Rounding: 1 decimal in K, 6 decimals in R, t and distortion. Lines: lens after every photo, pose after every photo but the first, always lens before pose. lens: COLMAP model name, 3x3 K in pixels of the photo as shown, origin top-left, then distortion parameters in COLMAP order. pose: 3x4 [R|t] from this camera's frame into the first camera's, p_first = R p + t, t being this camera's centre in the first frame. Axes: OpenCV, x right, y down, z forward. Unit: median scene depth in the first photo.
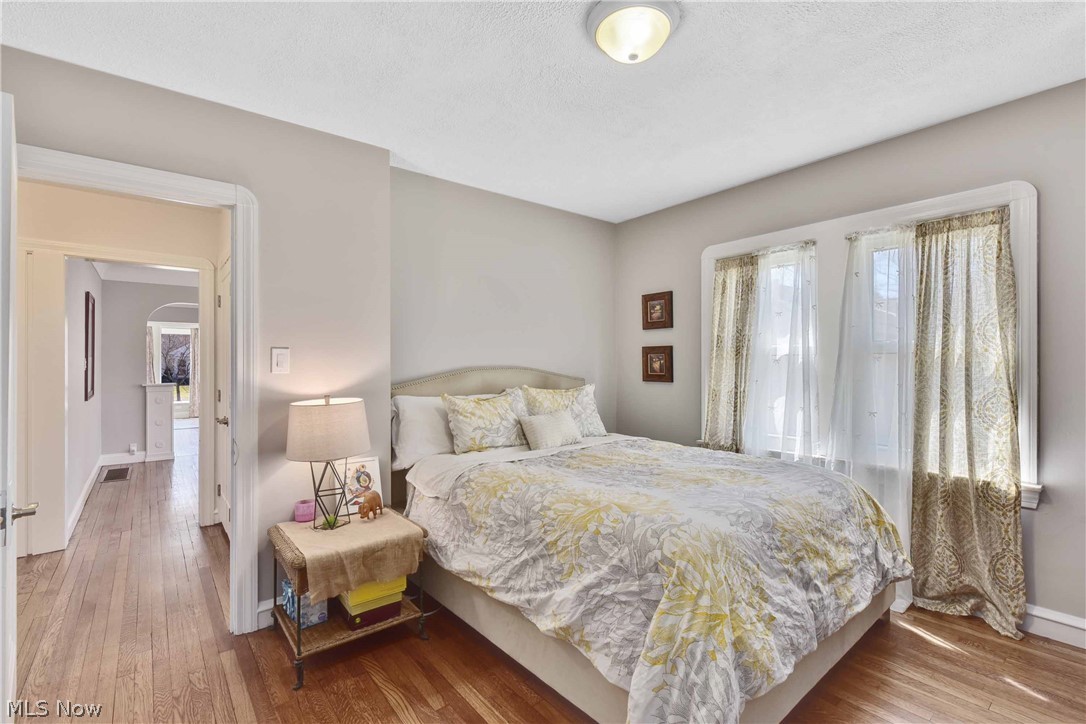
lens RADIAL K [[496.2, 0, 541.3], [0, 496.2, 364.1], [0, 0, 1]] dist [0.003352, 0.000011]
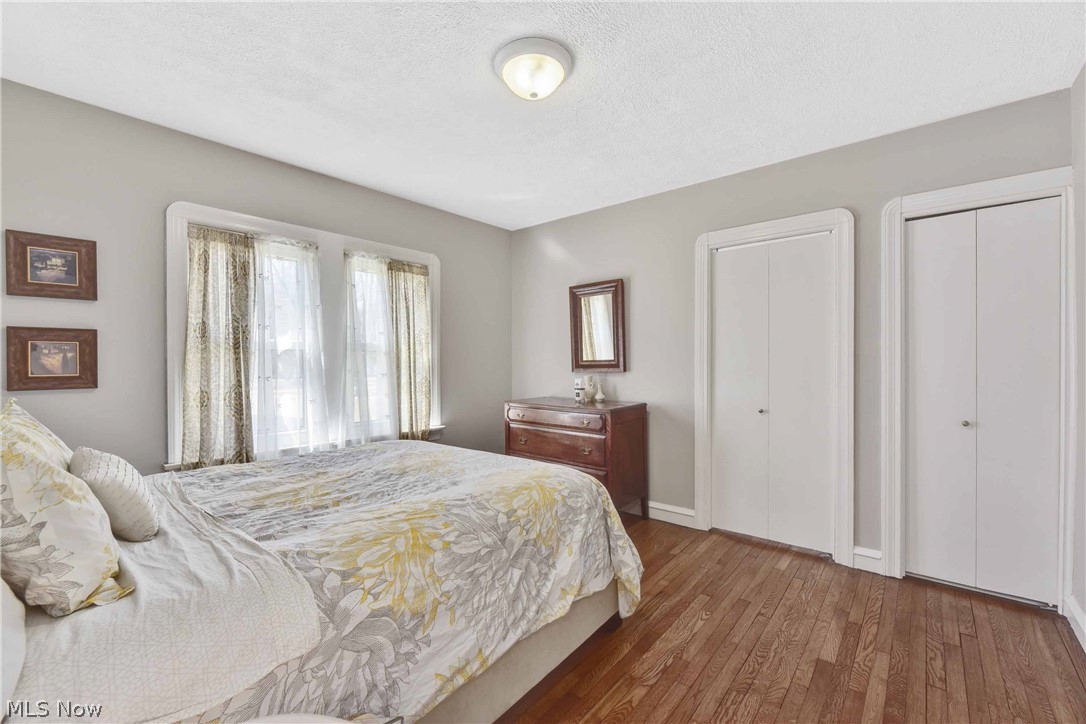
lens RADIAL K [[465.7, 0, 541.1], [0, 465.7, 364.7], [0, 0, 1]] dist [-0.003817, -0.000927]
pose [[-0.213723, -0.004300, 0.976885, -0.573667], [0.006750, 0.999960, 0.005879, 0.010532], [-0.976871, 0.007851, -0.213685, 0.775656]]
